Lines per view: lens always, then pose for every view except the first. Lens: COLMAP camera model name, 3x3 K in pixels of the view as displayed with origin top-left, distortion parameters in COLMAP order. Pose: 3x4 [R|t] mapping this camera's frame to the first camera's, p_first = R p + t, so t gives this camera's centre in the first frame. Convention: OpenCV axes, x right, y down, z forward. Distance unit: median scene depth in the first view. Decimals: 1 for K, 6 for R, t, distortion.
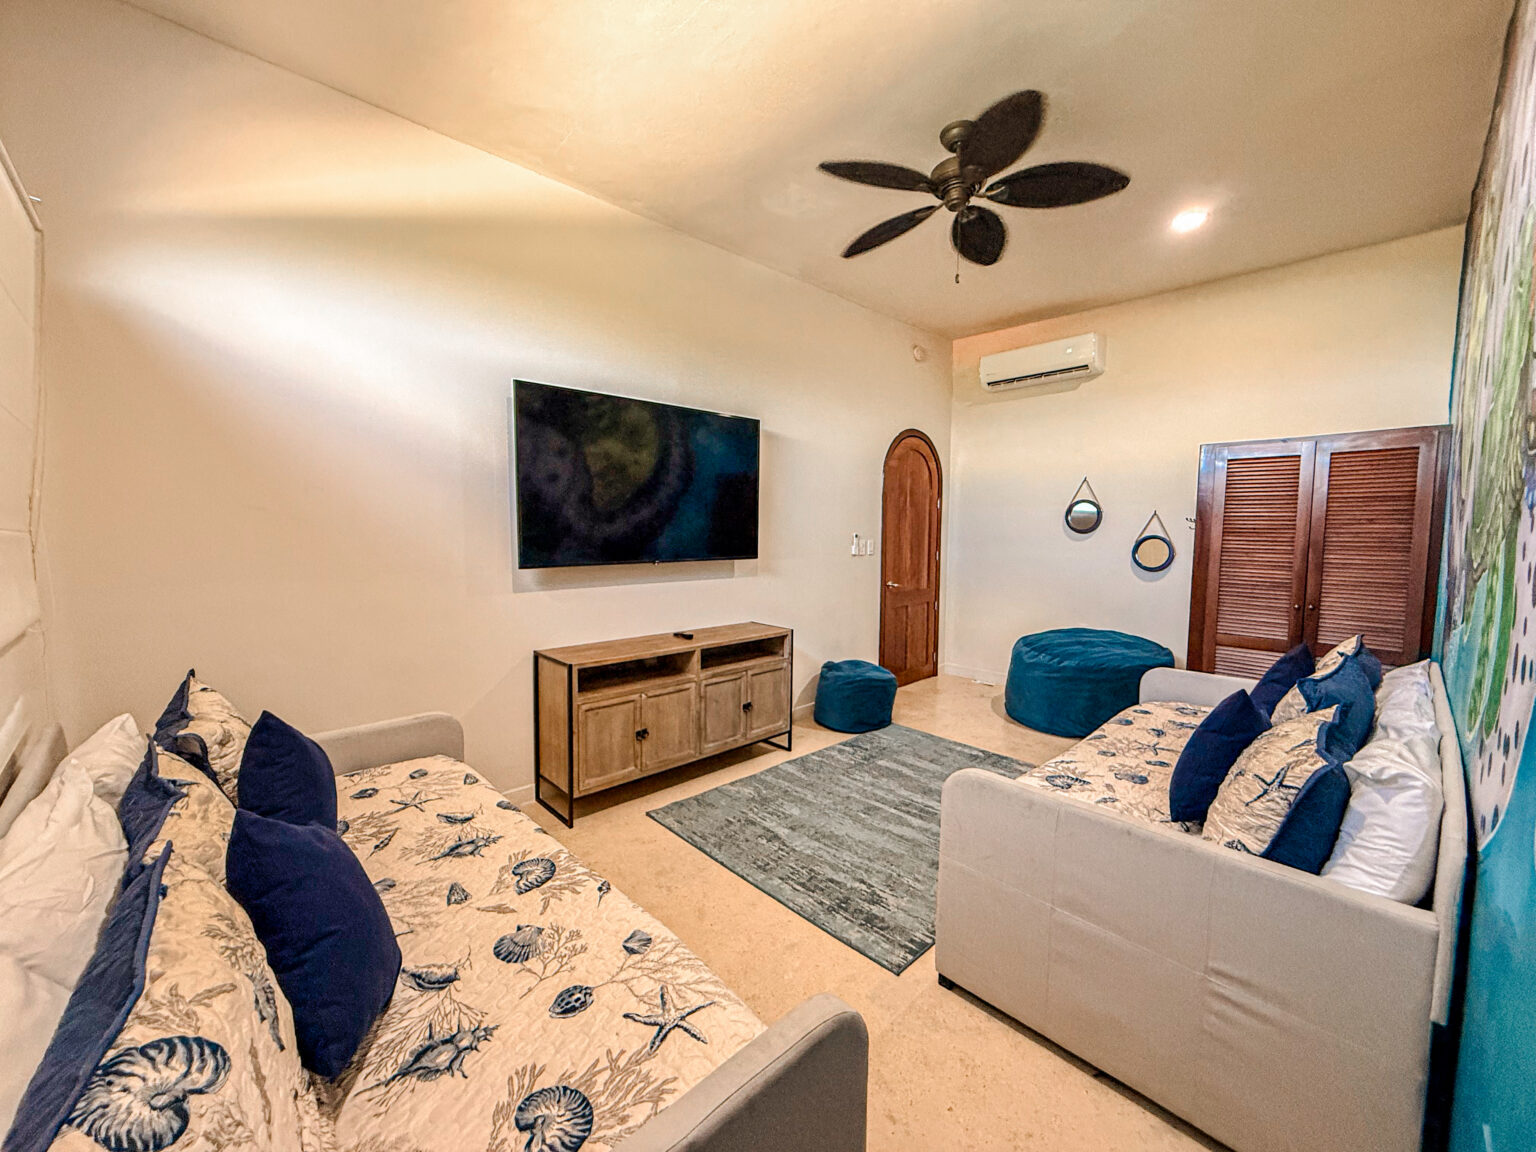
lens RADIAL K [[615.6, 0, 760.4], [0, 615.6, 582.9], [0, 0, 1]] dist [-0.000962, 0.000164]
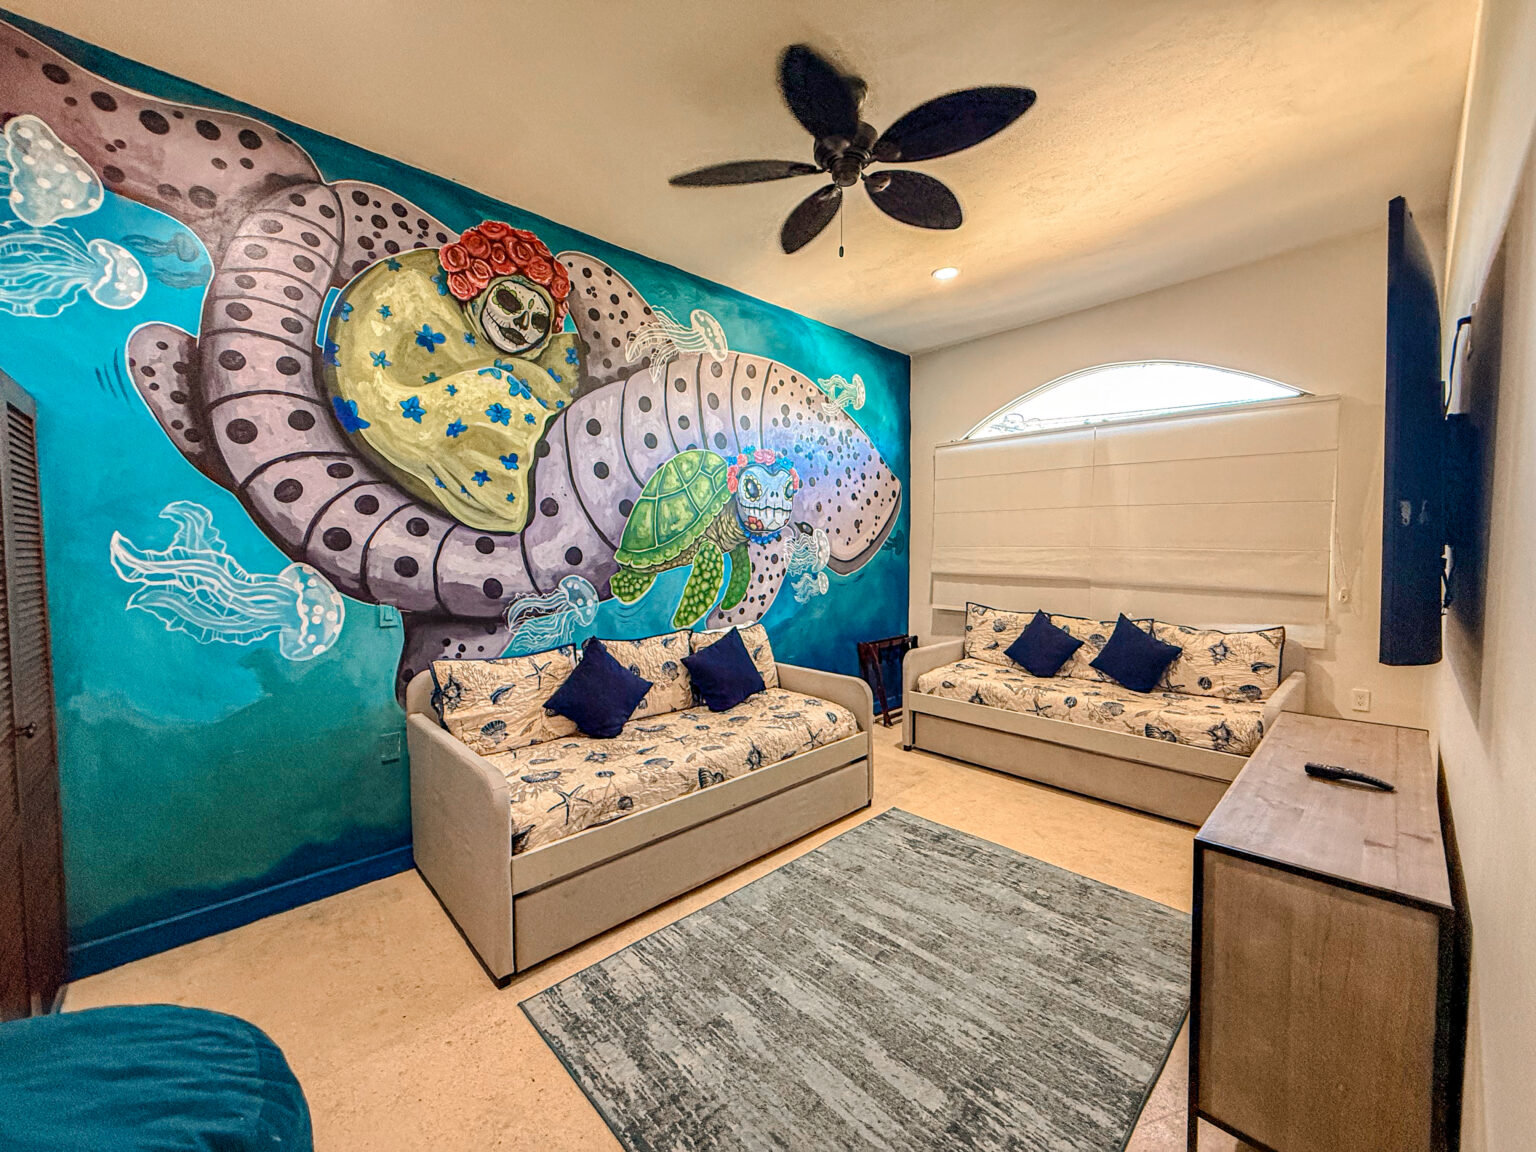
lens RADIAL K [[615.6, 0, 762.0], [0, 615.6, 571.8], [0, 0, 1]] dist [-0.000962, 0.000164]
pose [[-0.999943, 0.001143, -0.010571, 0.426923], [-0.000256, 0.991322, 0.131457, -0.172785], [0.010630, 0.131452, -0.991266, 1.829057]]
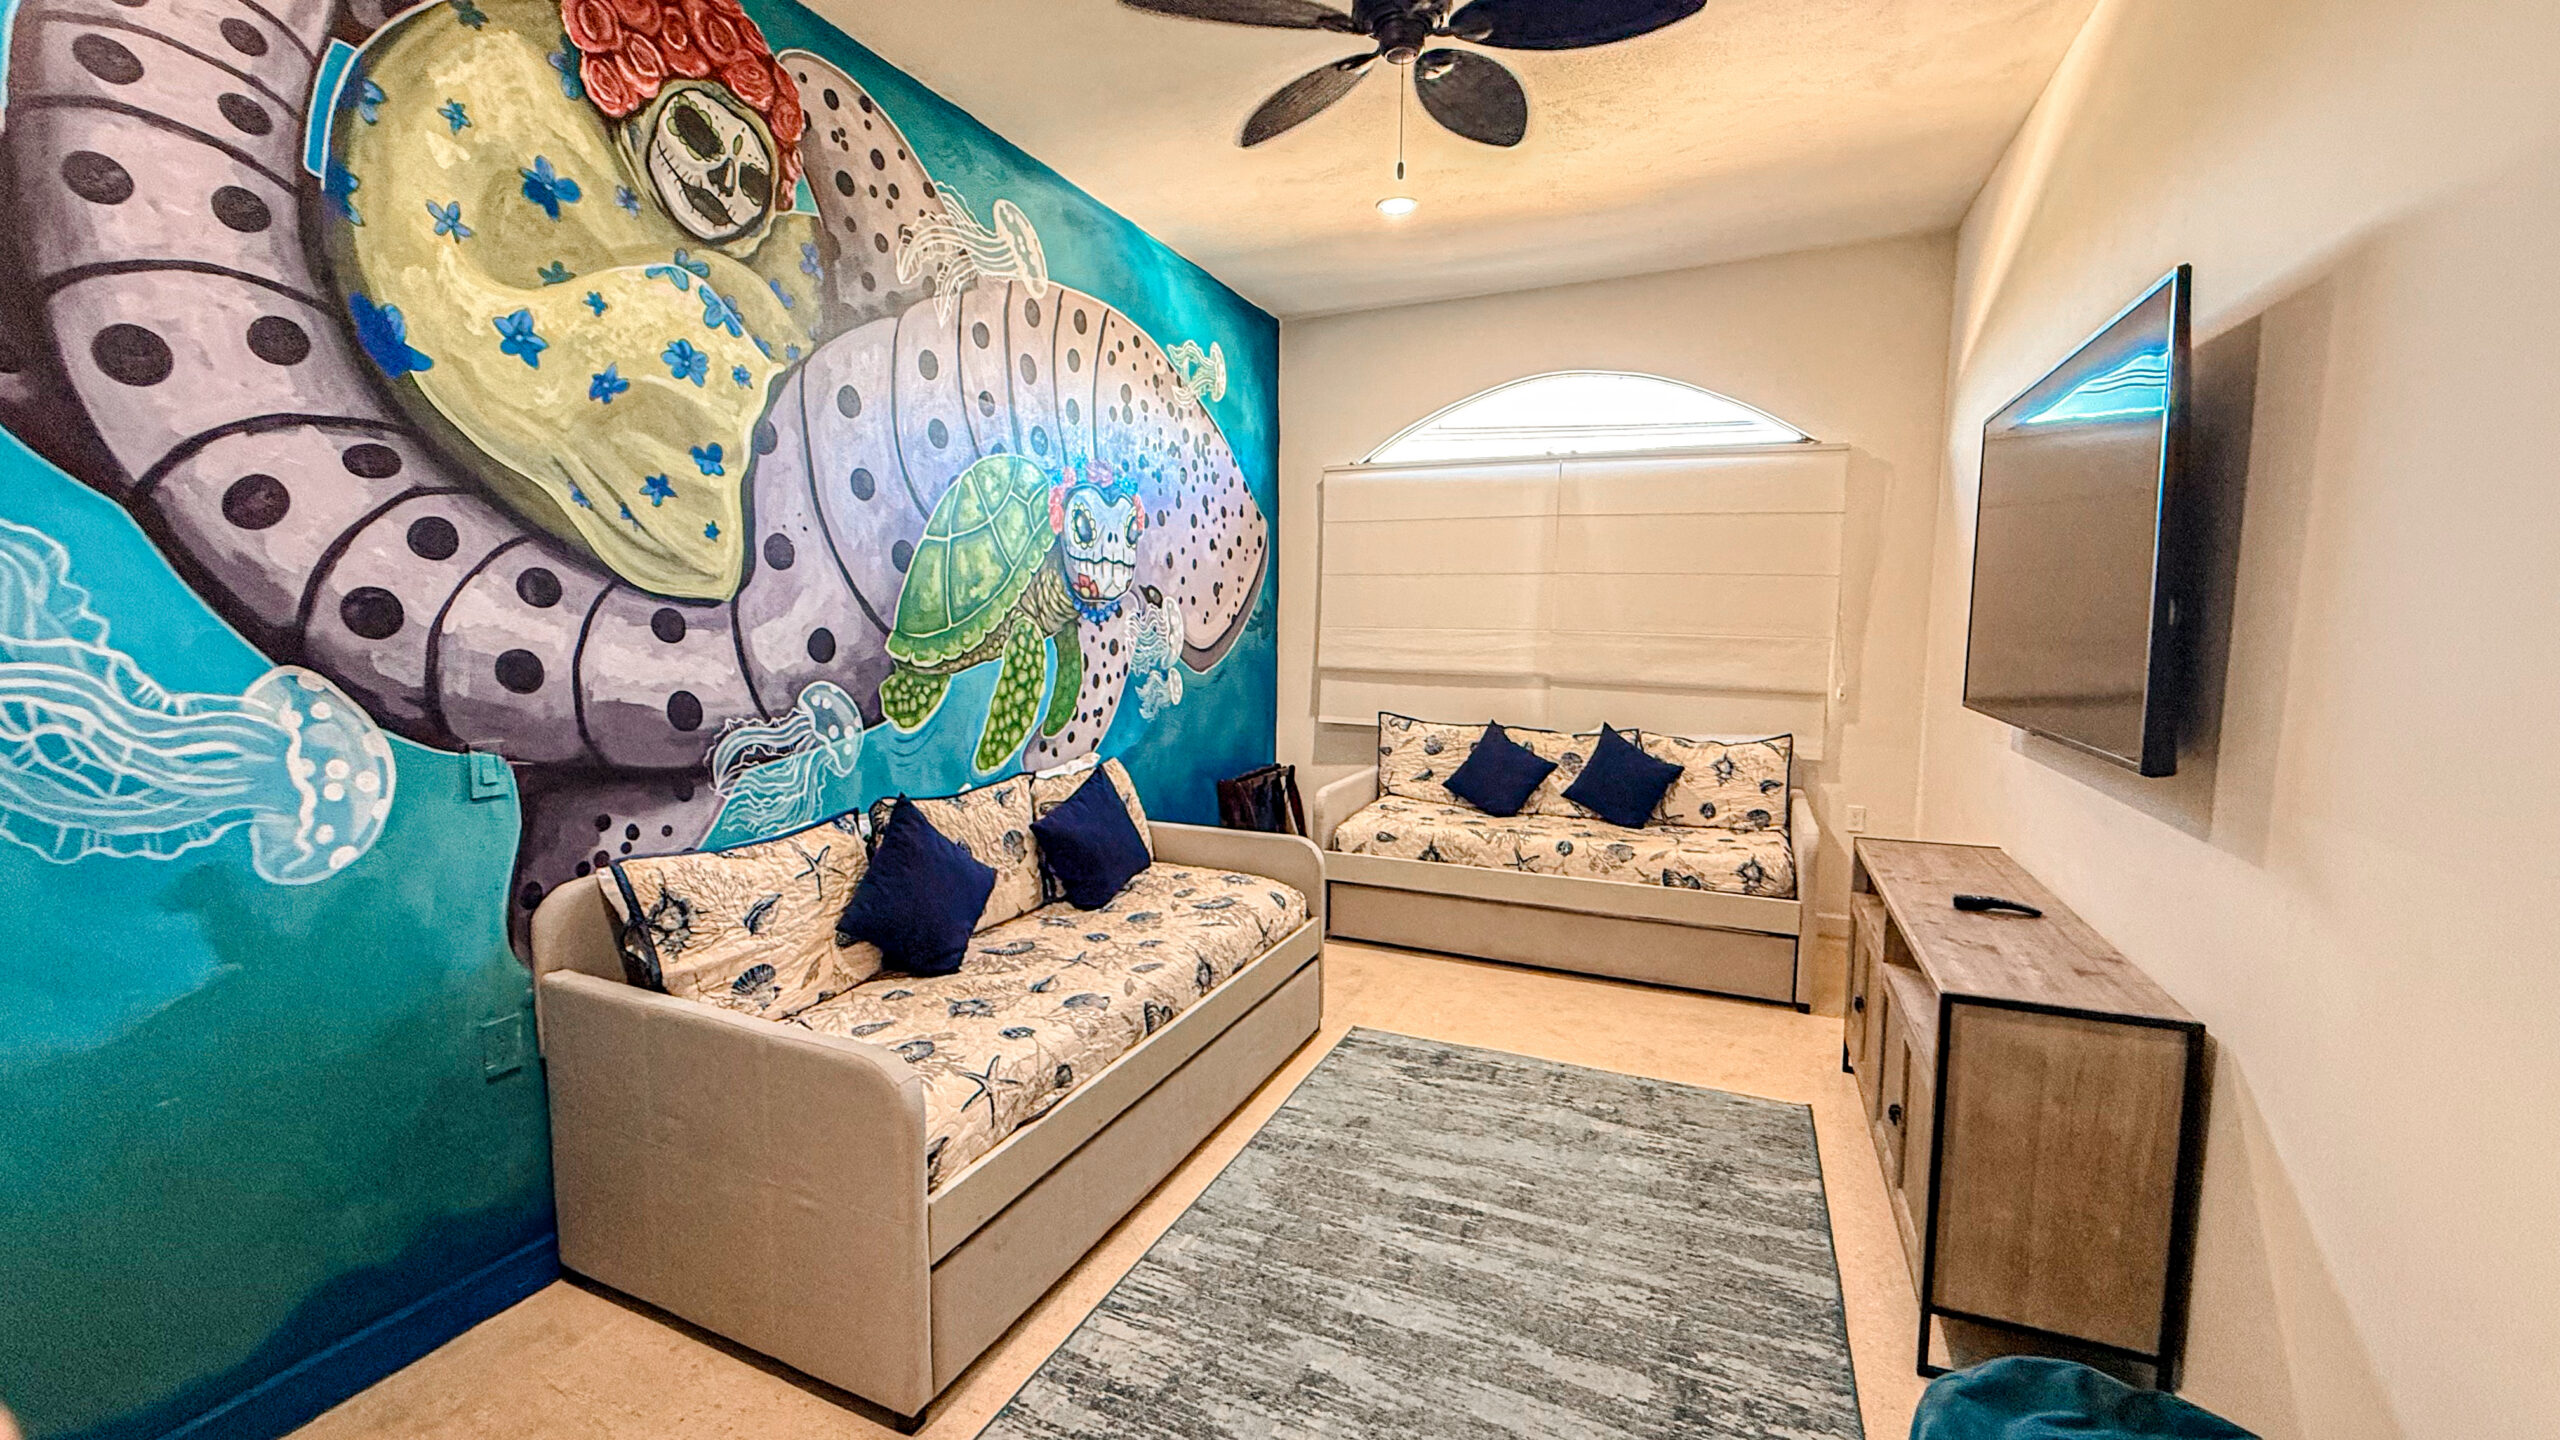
lens RADIAL K [[1027.3, 0, 1279.9], [0, 1027.3, 715.6], [0, 0, 1]] dist [-0.002752, 0.000230]
pose [[-0.919388, 0.027946, -0.392358, 0.754801], [-0.045112, 0.983401, 0.175751, -0.181684], [0.390756, 0.179283, -0.902866, 1.788156]]
